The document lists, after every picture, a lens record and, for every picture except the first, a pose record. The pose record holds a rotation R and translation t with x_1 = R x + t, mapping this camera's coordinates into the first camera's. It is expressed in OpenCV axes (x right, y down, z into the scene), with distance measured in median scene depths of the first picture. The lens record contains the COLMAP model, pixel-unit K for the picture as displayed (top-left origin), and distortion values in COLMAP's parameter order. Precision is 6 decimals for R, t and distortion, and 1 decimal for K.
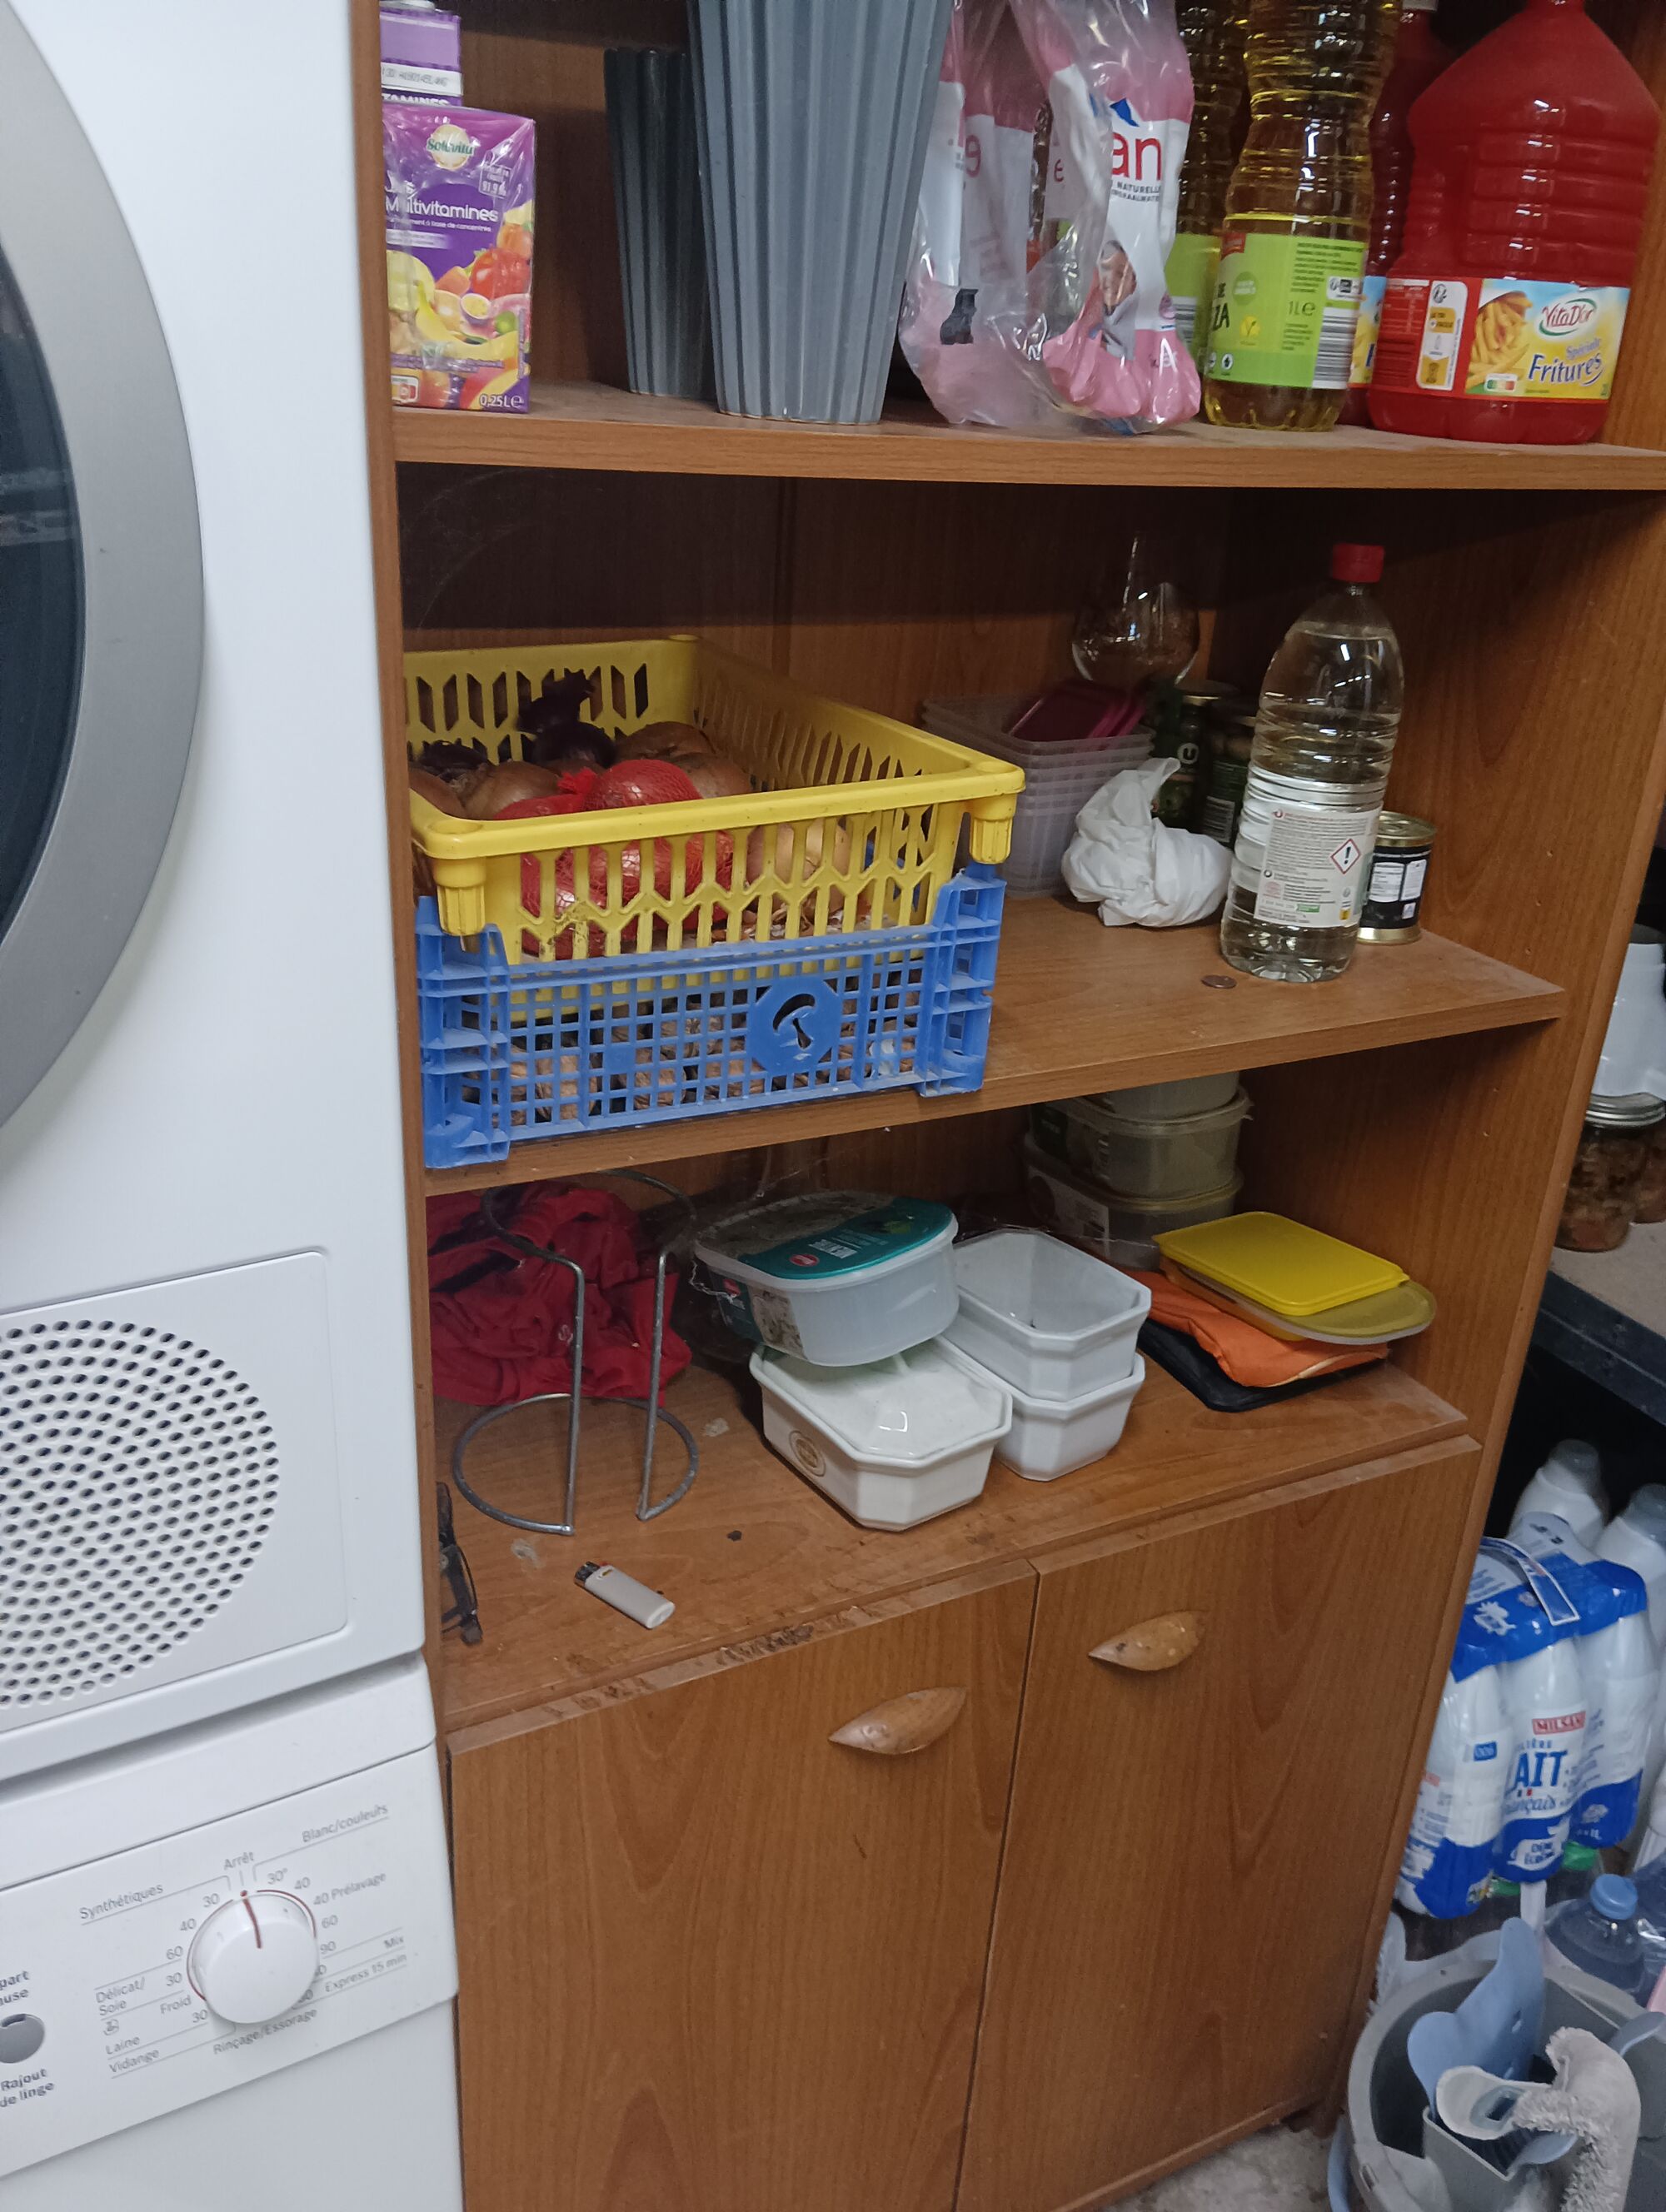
lens RADIAL K [[1903.0, 0, 854.5], [0, 1903.0, 1119.9], [0, 0, 1]] dist [0.067047, -0.127577]
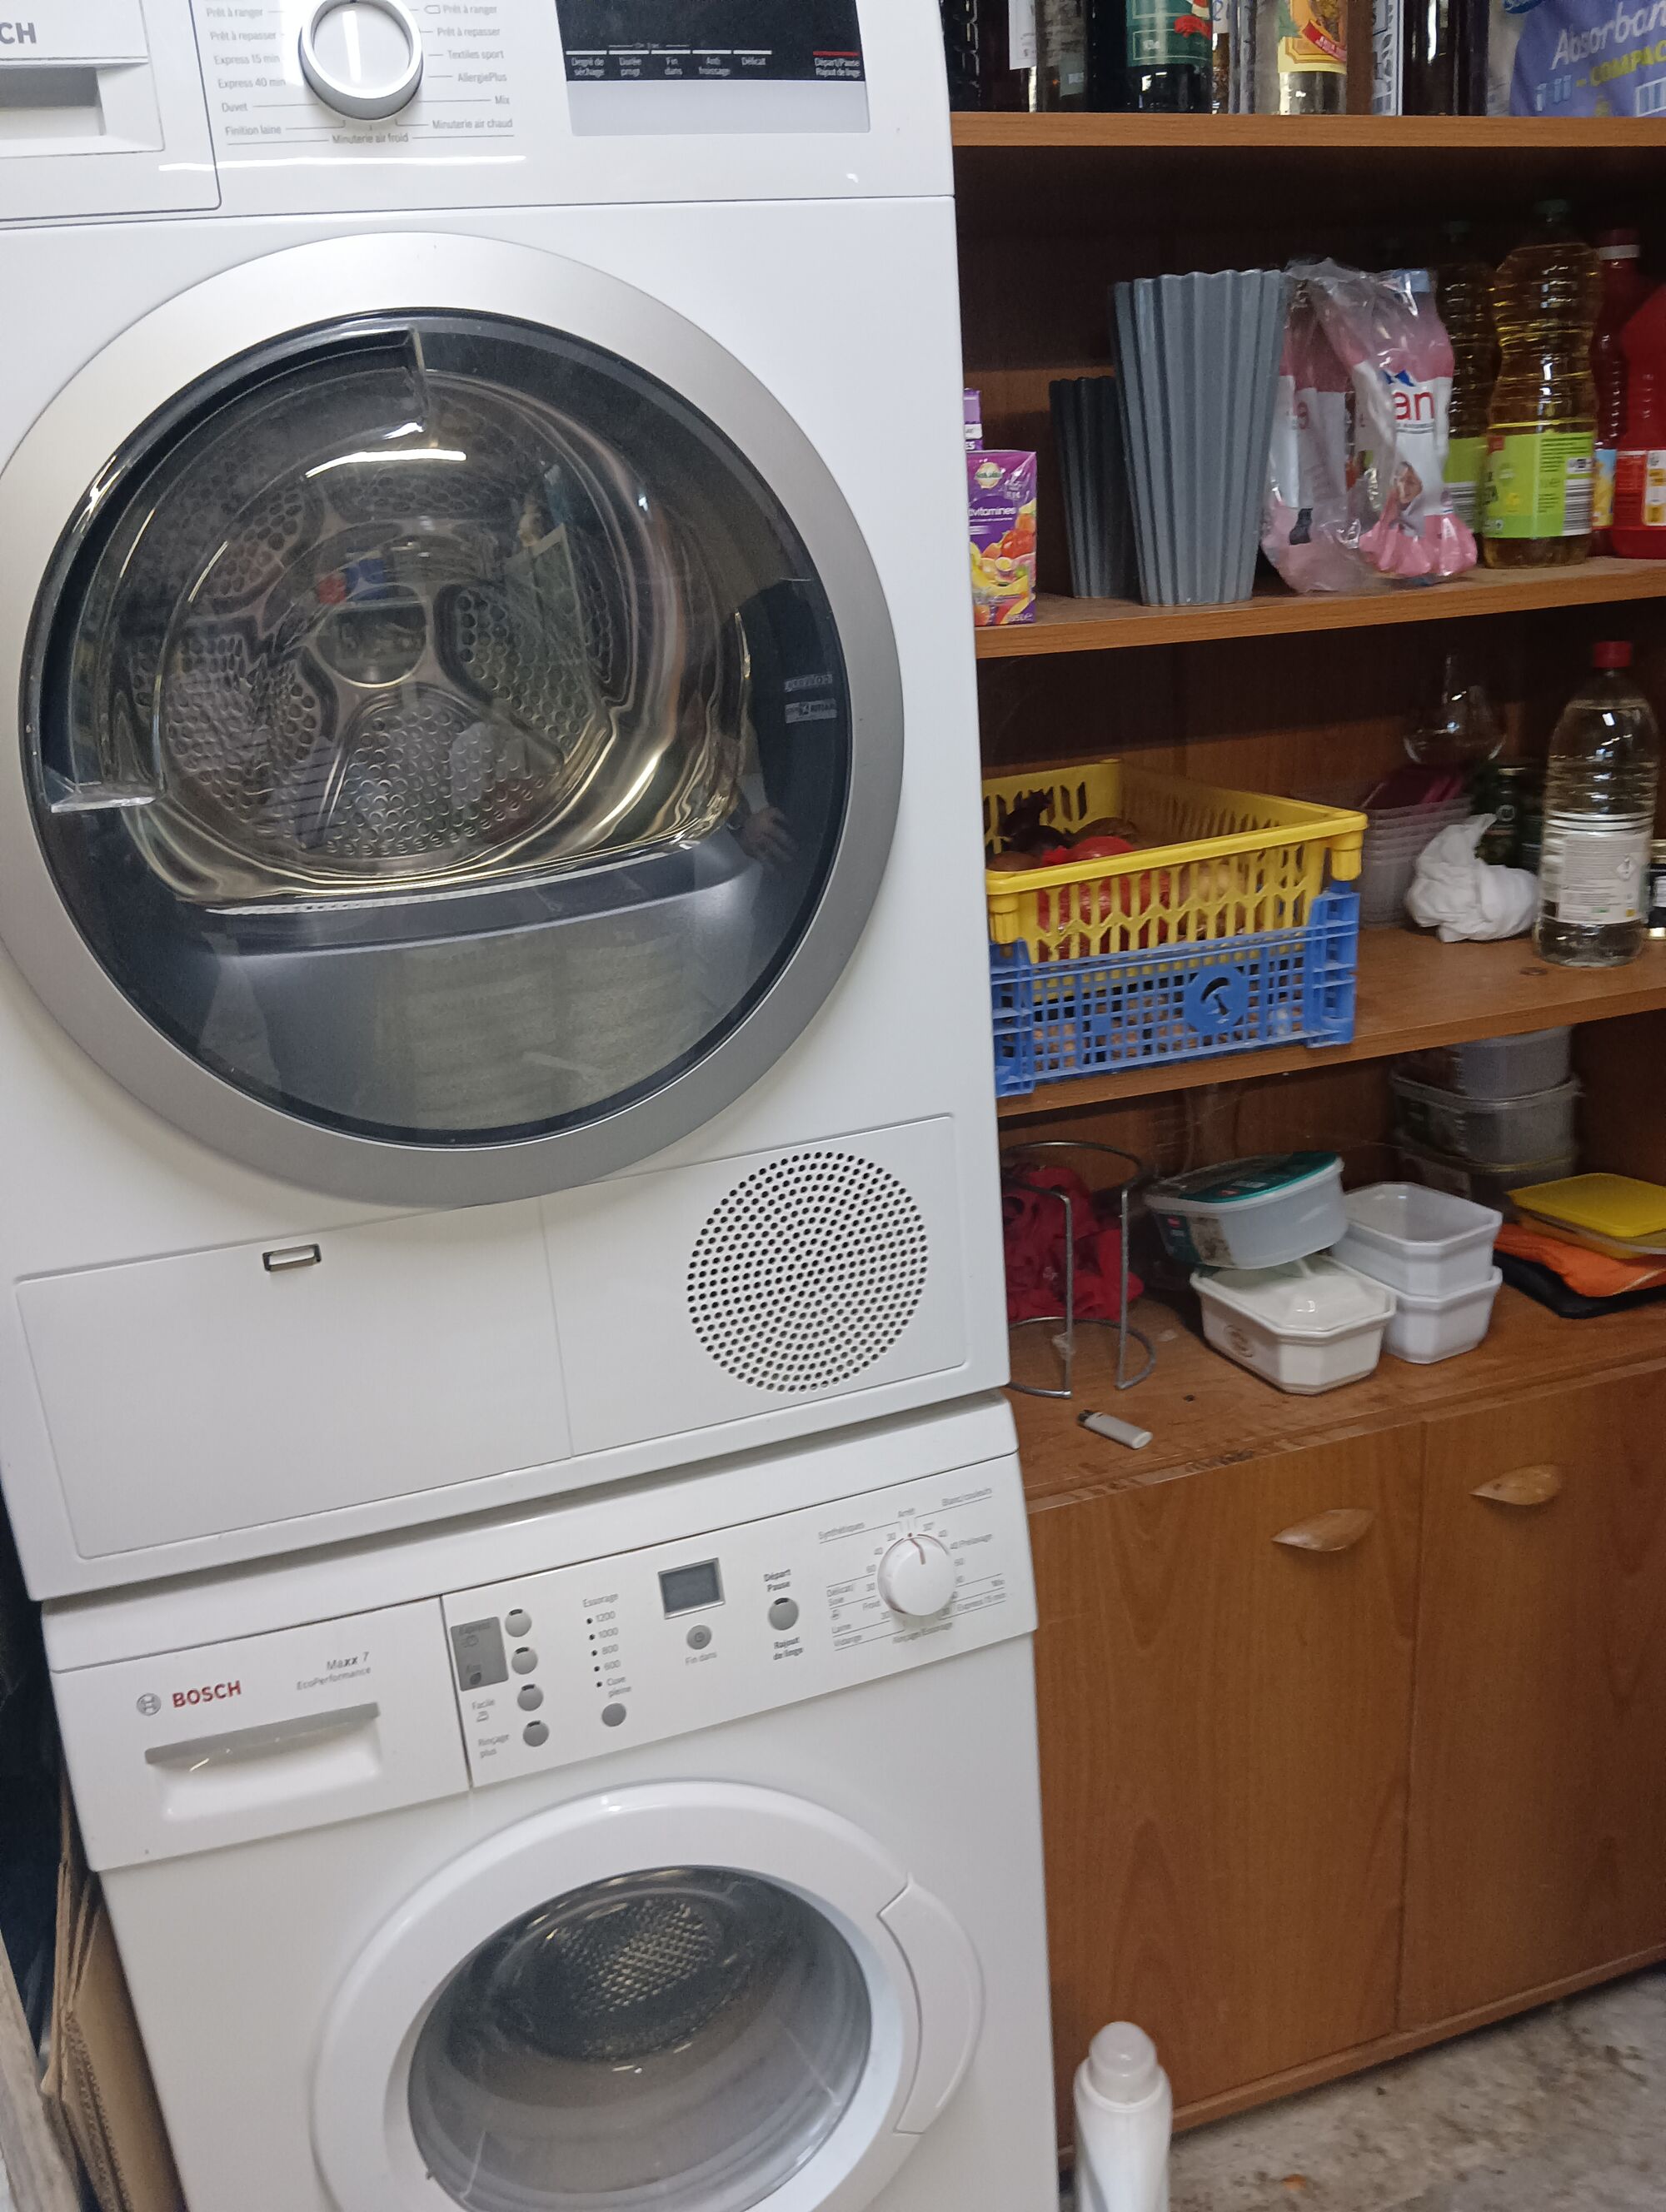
lens RADIAL K [[1903.0, 0, 833.3], [0, 1903.0, 1107.9], [0, 0, 1]] dist [0.067047, -0.127577]
pose [[0.977417, -0.063017, -0.201704, -0.025004], [0.044637, 0.994532, -0.094416, 0.138840], [0.206551, 0.083280, 0.974885, -0.430501]]
